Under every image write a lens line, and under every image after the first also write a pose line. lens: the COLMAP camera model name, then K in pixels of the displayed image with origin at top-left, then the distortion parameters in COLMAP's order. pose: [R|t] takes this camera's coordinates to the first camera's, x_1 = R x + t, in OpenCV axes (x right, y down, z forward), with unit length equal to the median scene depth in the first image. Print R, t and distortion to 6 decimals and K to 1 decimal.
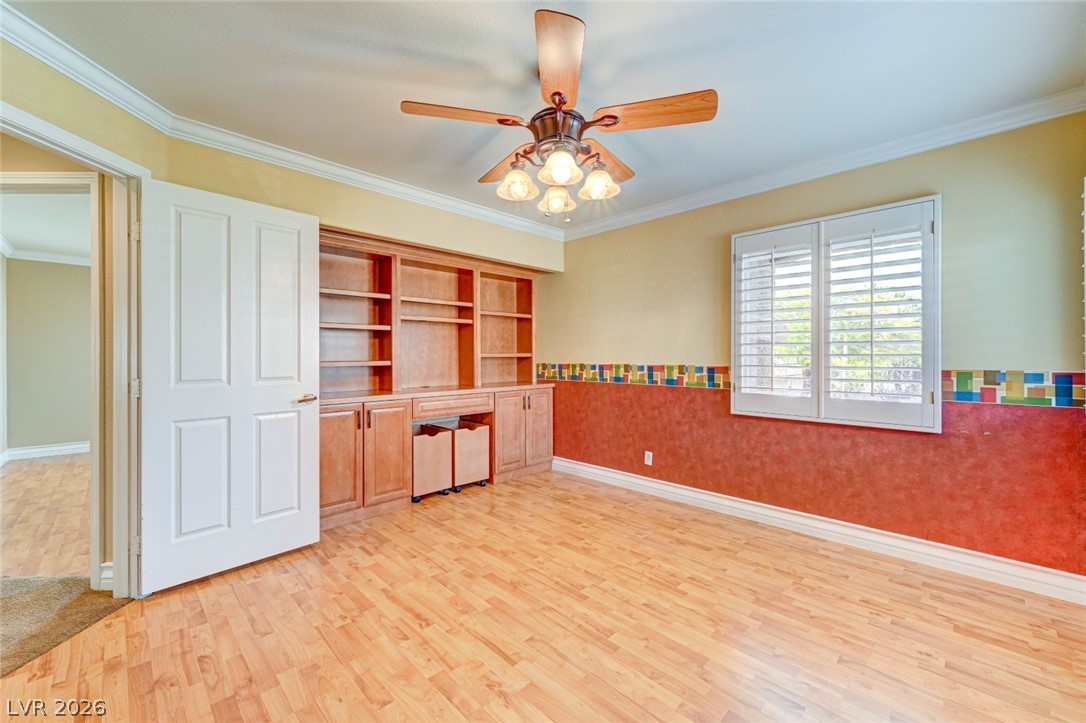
lens RADIAL K [[428.2, 0, 547.7], [0, 428.2, 357.5], [0, 0, 1]] dist [0.000655, 0.000033]
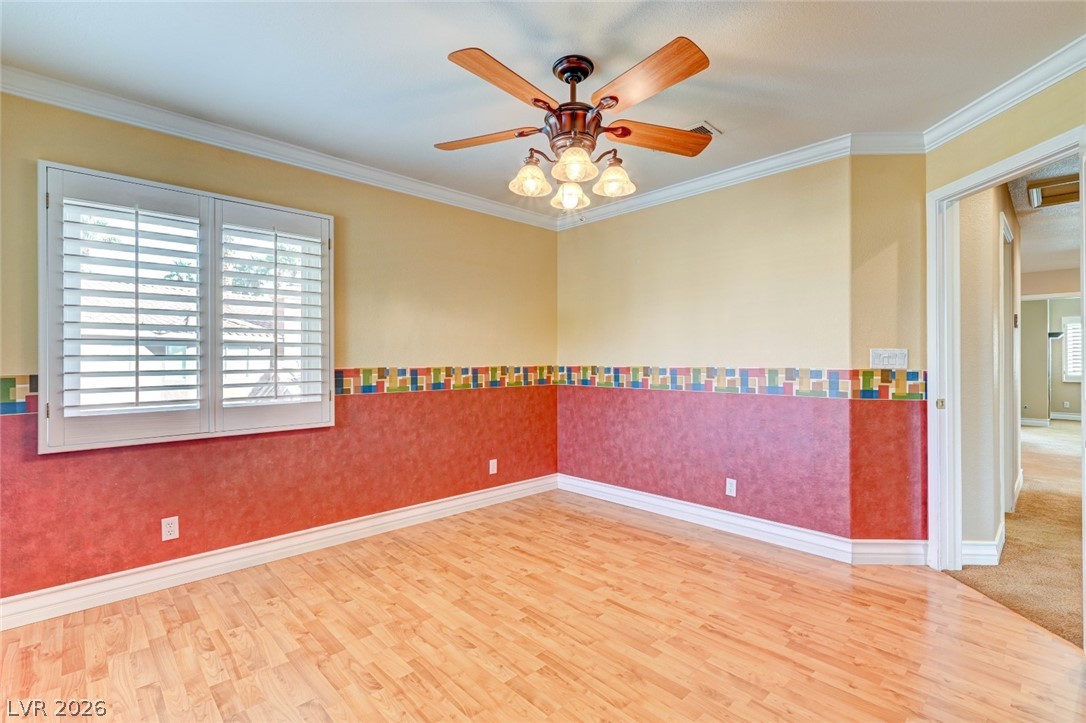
lens RADIAL K [[476.1, 0, 545.4], [0, 476.1, 366.6], [0, 0, 1]] dist [0.001541, 0.000211]
pose [[-0.999814, 0.002940, 0.019081, 0.064650], [0.003162, 0.999928, 0.011619, 0.004199], [-0.019045, 0.011677, -0.999750, 2.029205]]
